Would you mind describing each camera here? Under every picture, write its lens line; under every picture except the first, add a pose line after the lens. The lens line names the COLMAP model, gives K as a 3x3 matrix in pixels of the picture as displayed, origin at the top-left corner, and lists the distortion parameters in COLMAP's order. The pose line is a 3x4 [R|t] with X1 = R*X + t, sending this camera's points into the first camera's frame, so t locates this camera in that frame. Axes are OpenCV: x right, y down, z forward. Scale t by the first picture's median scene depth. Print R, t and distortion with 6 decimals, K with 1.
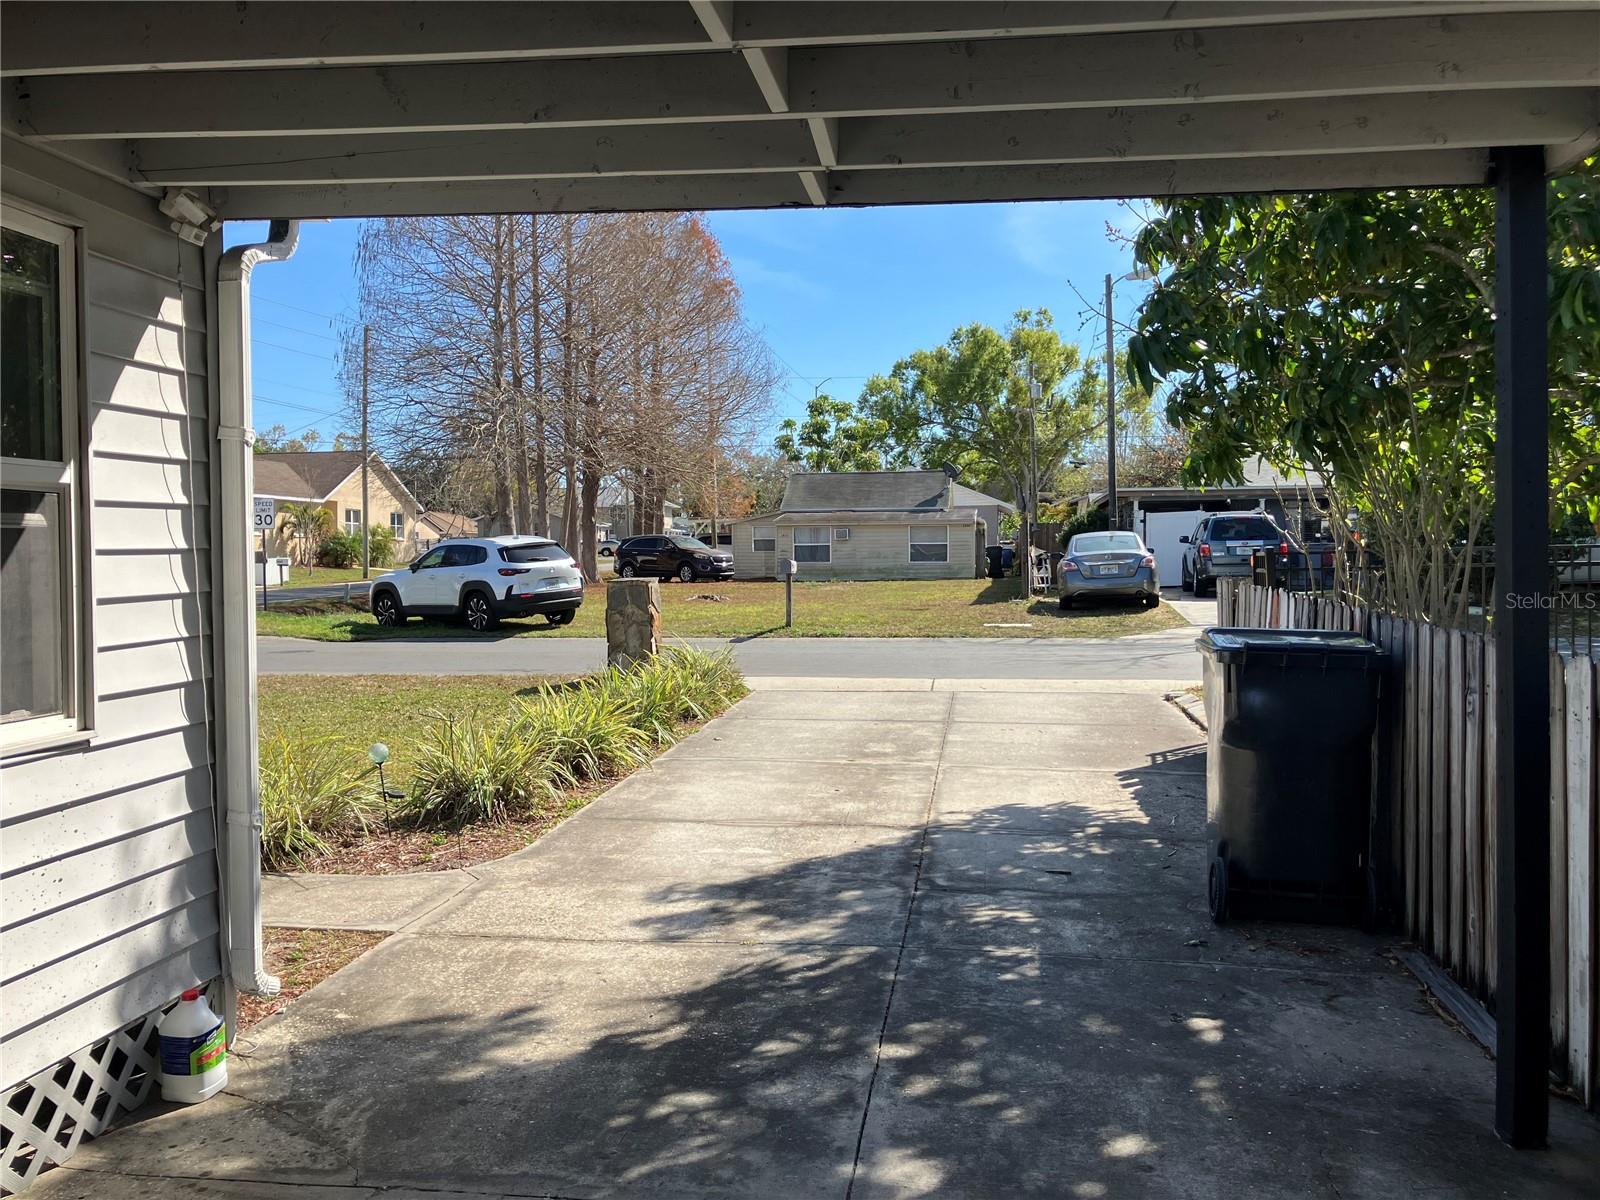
lens RADIAL K [[1314.7, 0, 769.9], [0, 1314.7, 581.5], [0, 0, 1]] dist [0.025889, -0.011455]
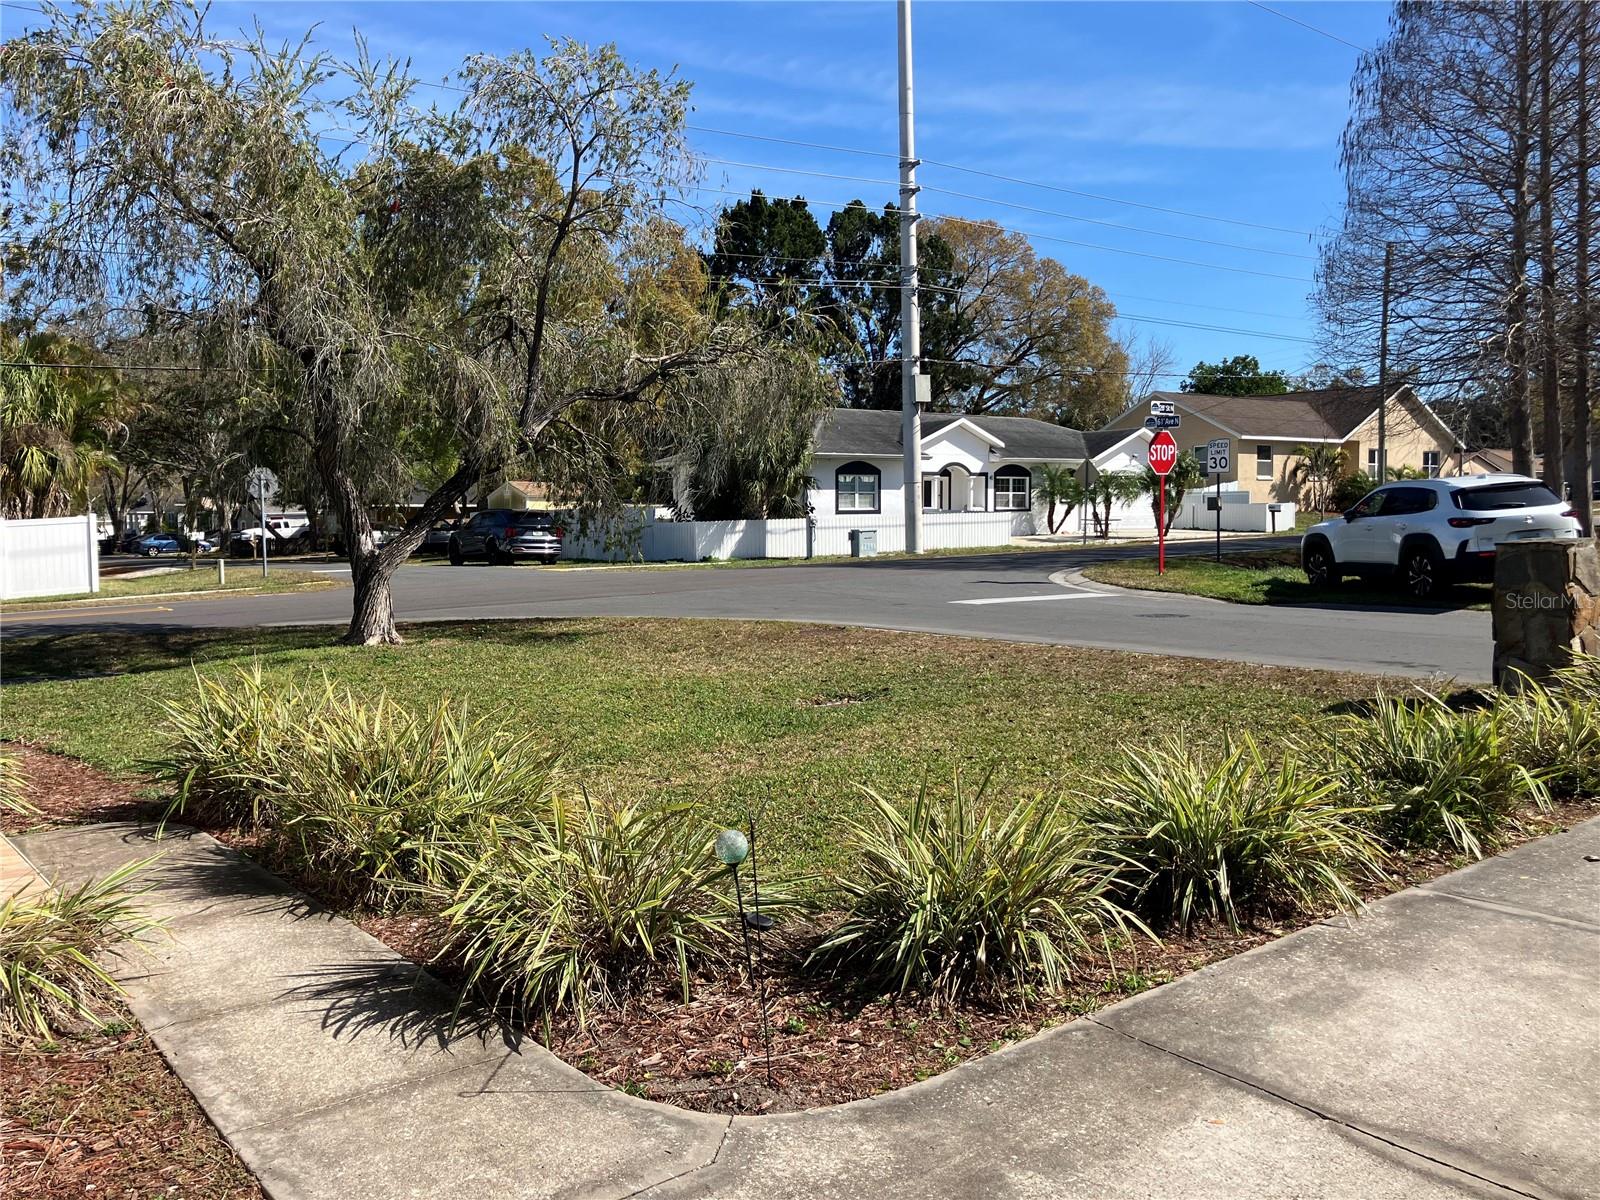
lens RADIAL K [[1314.7, 0, 769.9], [0, 1314.7, 581.5], [0, 0, 1]] dist [0.025889, -0.011455]
pose [[0.727452, 0.034318, -0.685300, 0.020454], [-0.005583, 0.999011, 0.044102, -0.002695], [0.686136, -0.028256, 0.726925, 0.101665]]
